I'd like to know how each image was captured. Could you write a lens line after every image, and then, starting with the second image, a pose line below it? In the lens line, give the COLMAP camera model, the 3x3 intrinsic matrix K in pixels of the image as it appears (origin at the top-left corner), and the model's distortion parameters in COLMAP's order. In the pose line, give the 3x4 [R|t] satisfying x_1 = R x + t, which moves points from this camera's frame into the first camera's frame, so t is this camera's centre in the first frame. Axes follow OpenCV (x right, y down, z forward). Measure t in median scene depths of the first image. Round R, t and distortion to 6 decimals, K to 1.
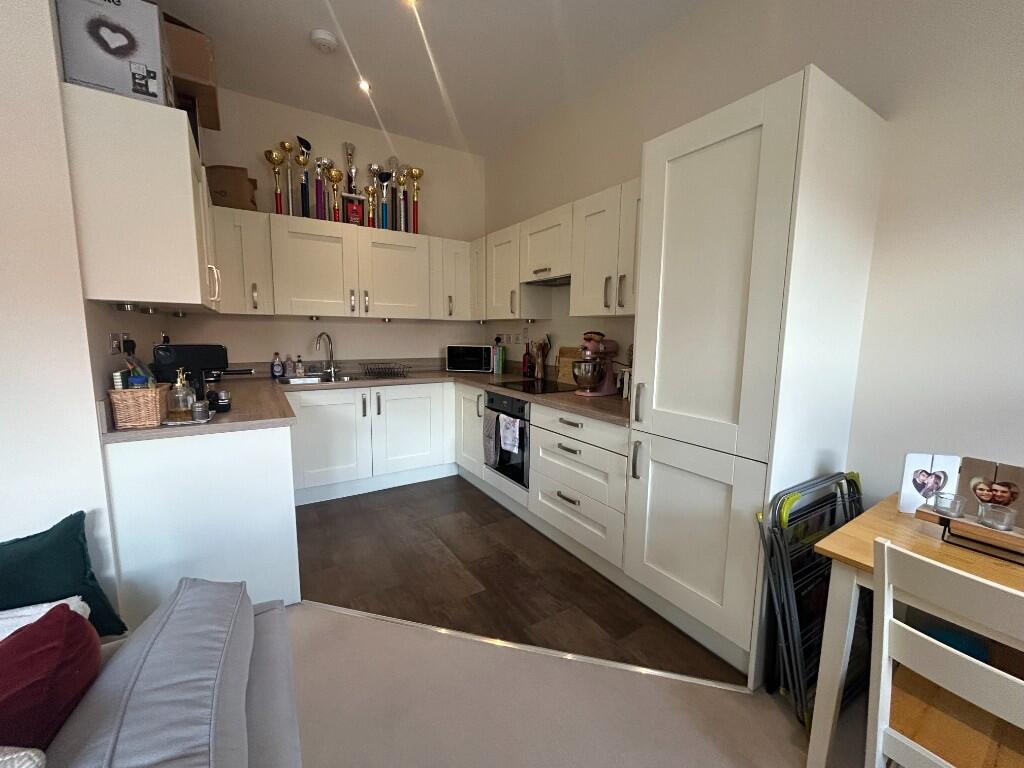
lens RADIAL K [[412.5, 0, 512.0], [0, 412.5, 384.0], [0, 0, 1]] dist [0.000545, 0.000133]
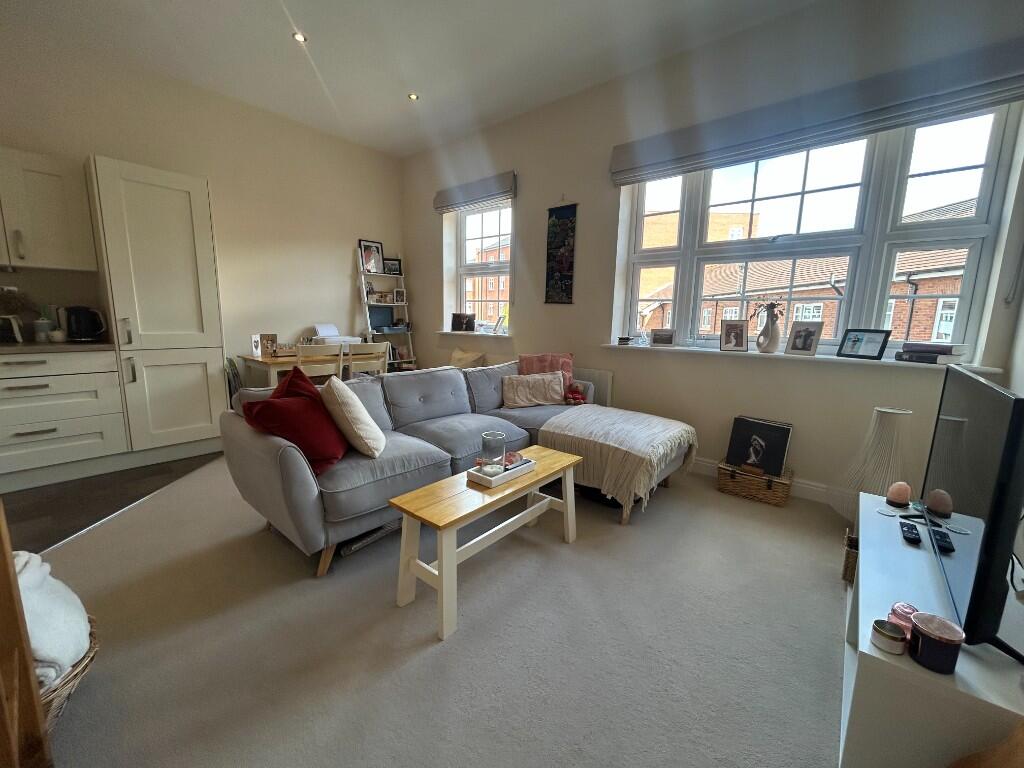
lens RADIAL K [[410.7, 0, 512.0], [0, 410.7, 384.0], [0, 0, 1]] dist [-0.000072, -0.000317]
pose [[-0.297949, -0.169454, 0.939421, -1.122624], [0.096956, 0.973656, 0.206380, 0.042299], [-0.949645, 0.152573, -0.273671, 0.066842]]
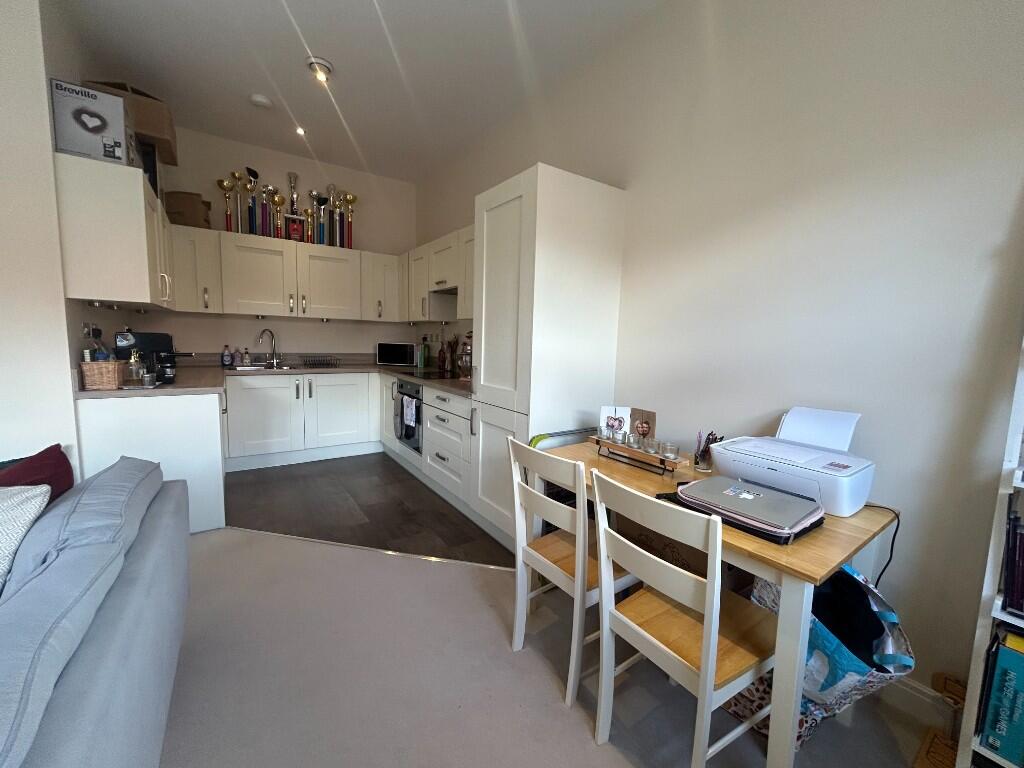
lens RADIAL K [[410.7, 0, 512.0], [0, 410.7, 384.0], [0, 0, 1]] dist [-0.000072, -0.000317]
pose [[0.999157, 0.013945, 0.038622, 0.271941], [-0.013390, 0.999804, -0.014594, 0.054823], [-0.038818, 0.014064, 0.999147, -0.280623]]
